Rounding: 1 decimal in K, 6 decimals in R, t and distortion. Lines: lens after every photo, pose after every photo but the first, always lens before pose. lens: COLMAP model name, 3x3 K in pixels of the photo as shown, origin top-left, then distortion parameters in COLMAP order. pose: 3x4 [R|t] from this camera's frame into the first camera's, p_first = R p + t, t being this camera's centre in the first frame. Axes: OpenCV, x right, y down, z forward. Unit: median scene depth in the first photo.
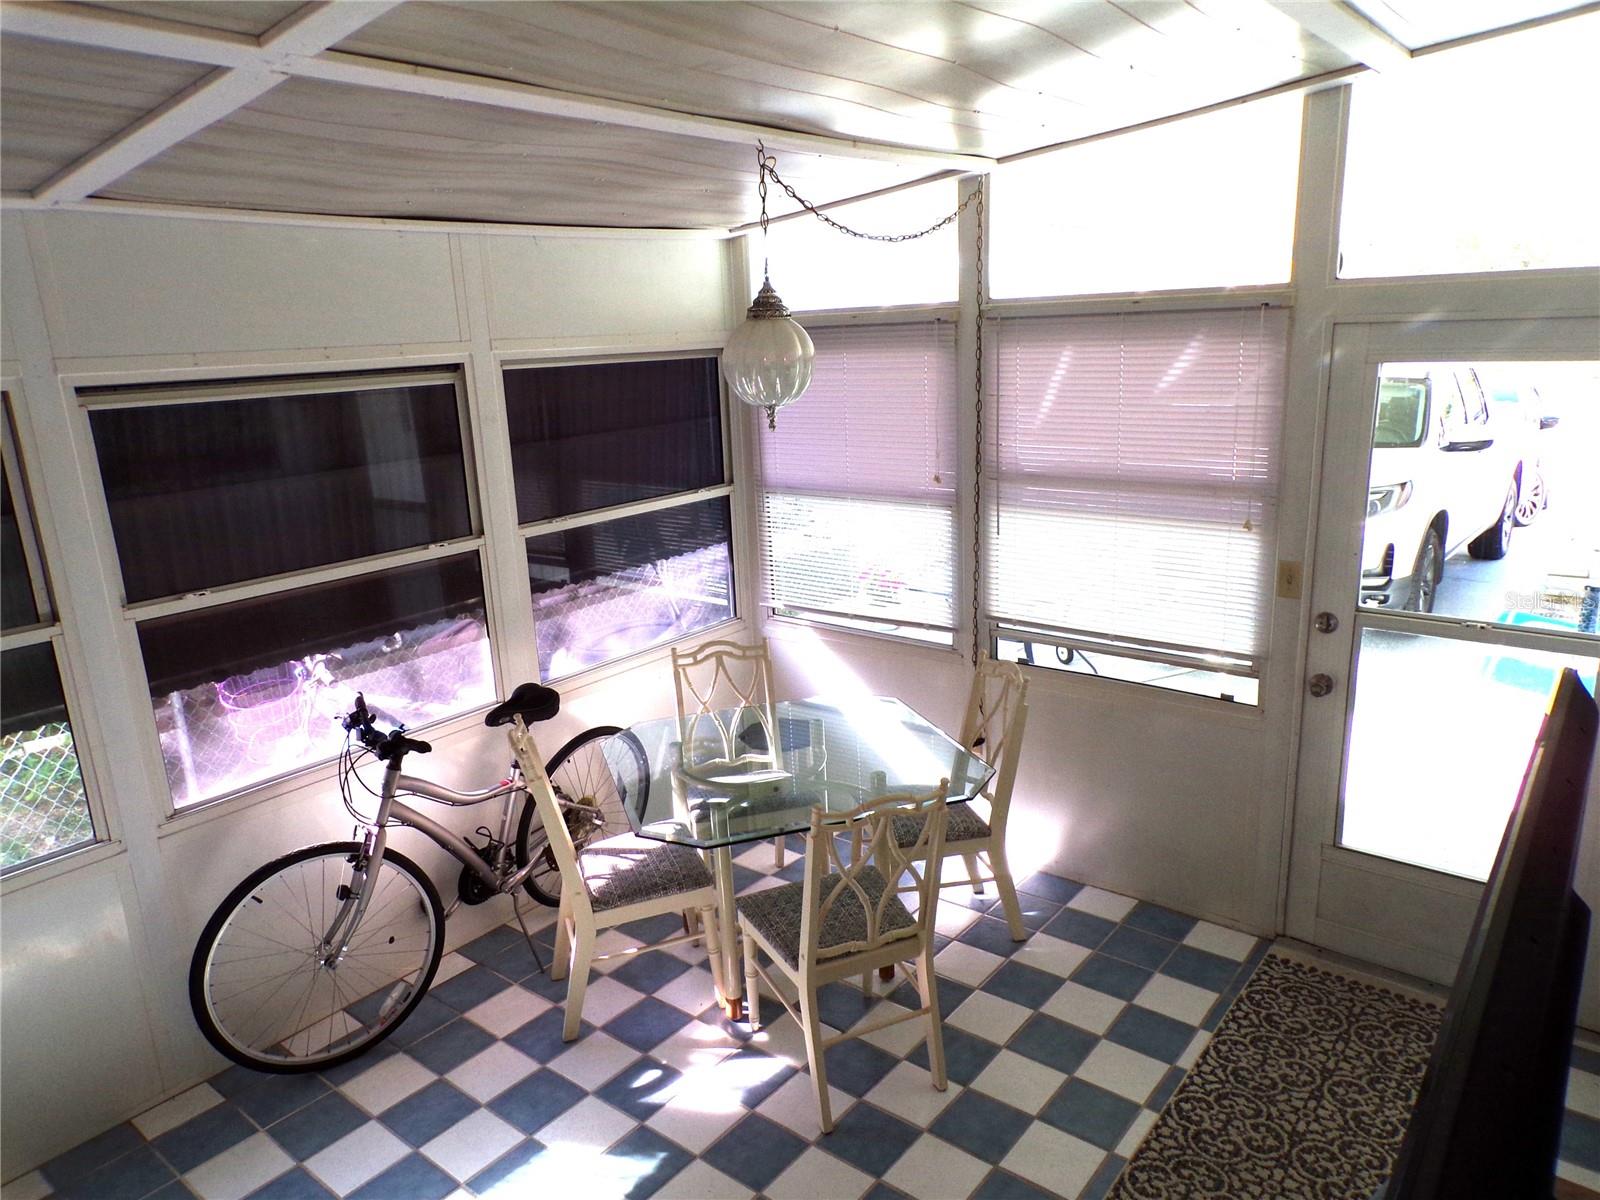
lens RADIAL K [[1070.4, 0, 802.5], [0, 1070.4, 604.5], [0, 0, 1]] dist [-0.007475, 0.008347]
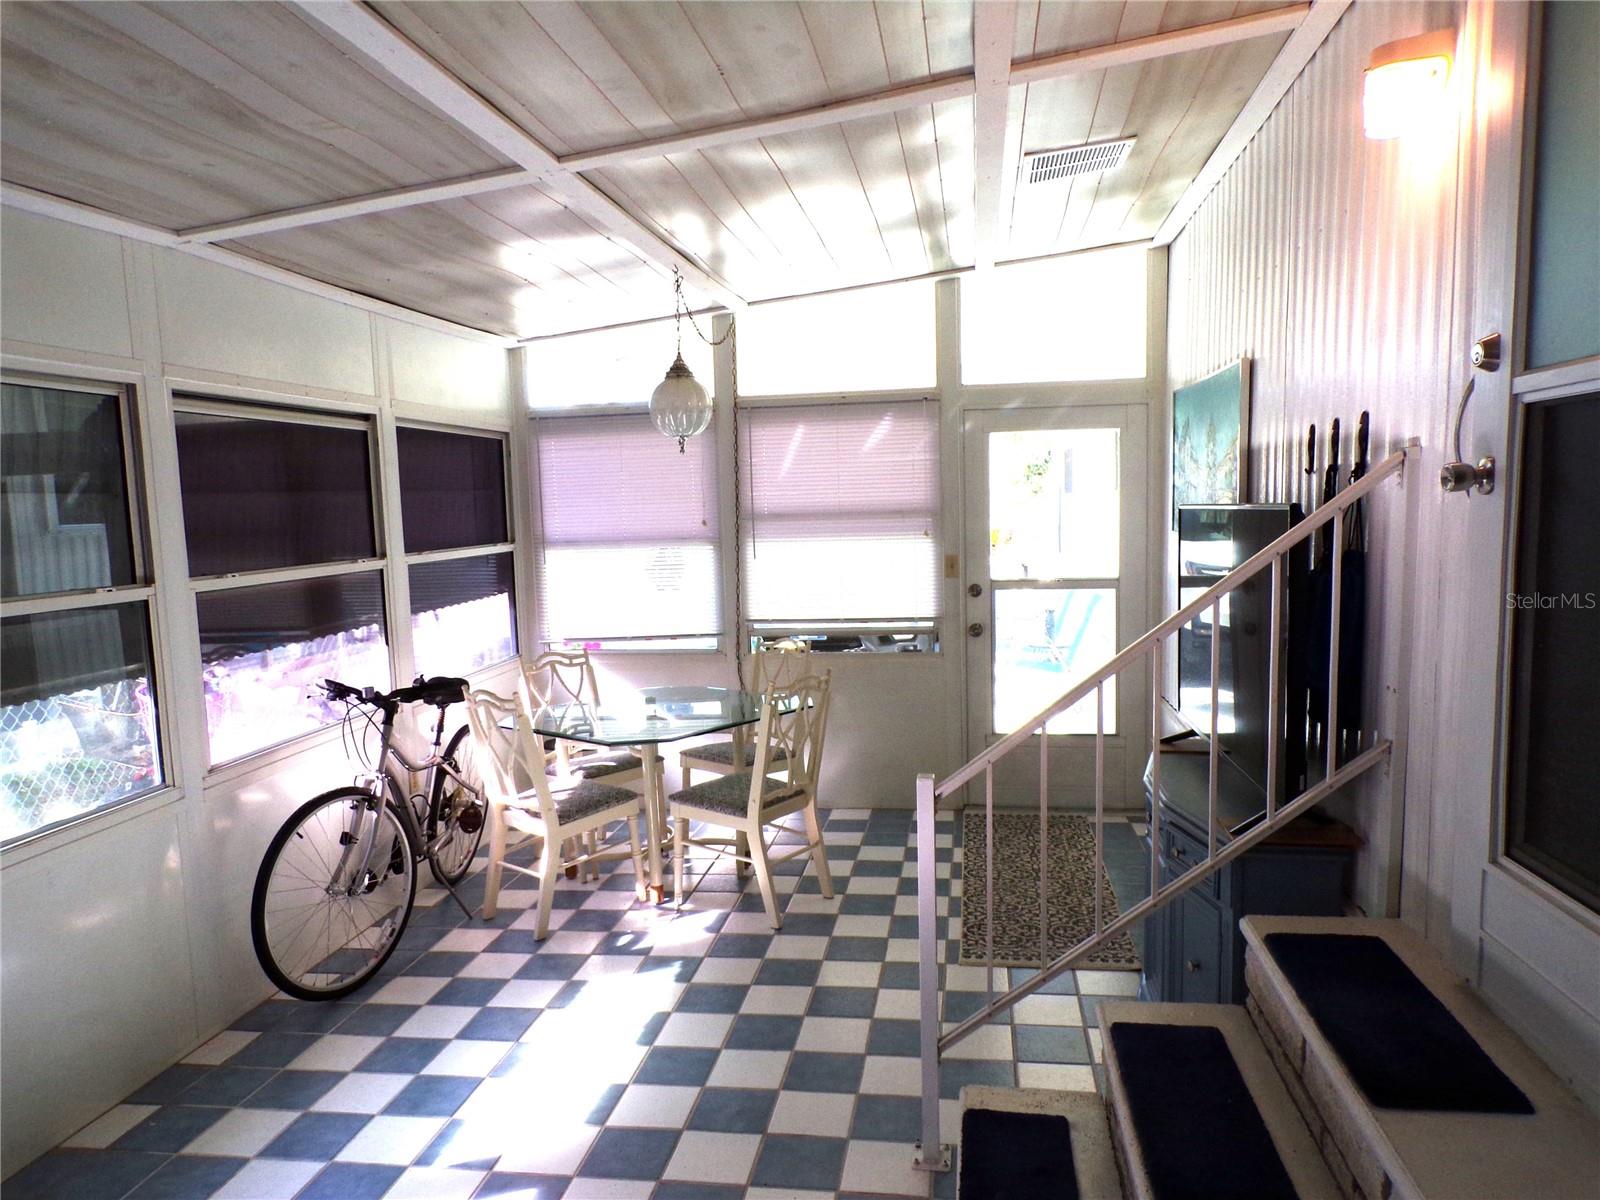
lens RADIAL K [[1070.4, 0, 802.0], [0, 1070.4, 605.4], [0, 0, 1]] dist [-0.007475, 0.008347]
pose [[0.867261, -0.035808, 0.496565, -0.534883], [0.120522, 0.982843, -0.139619, 0.229608], [-0.483046, 0.180933, 0.856697, -0.258098]]
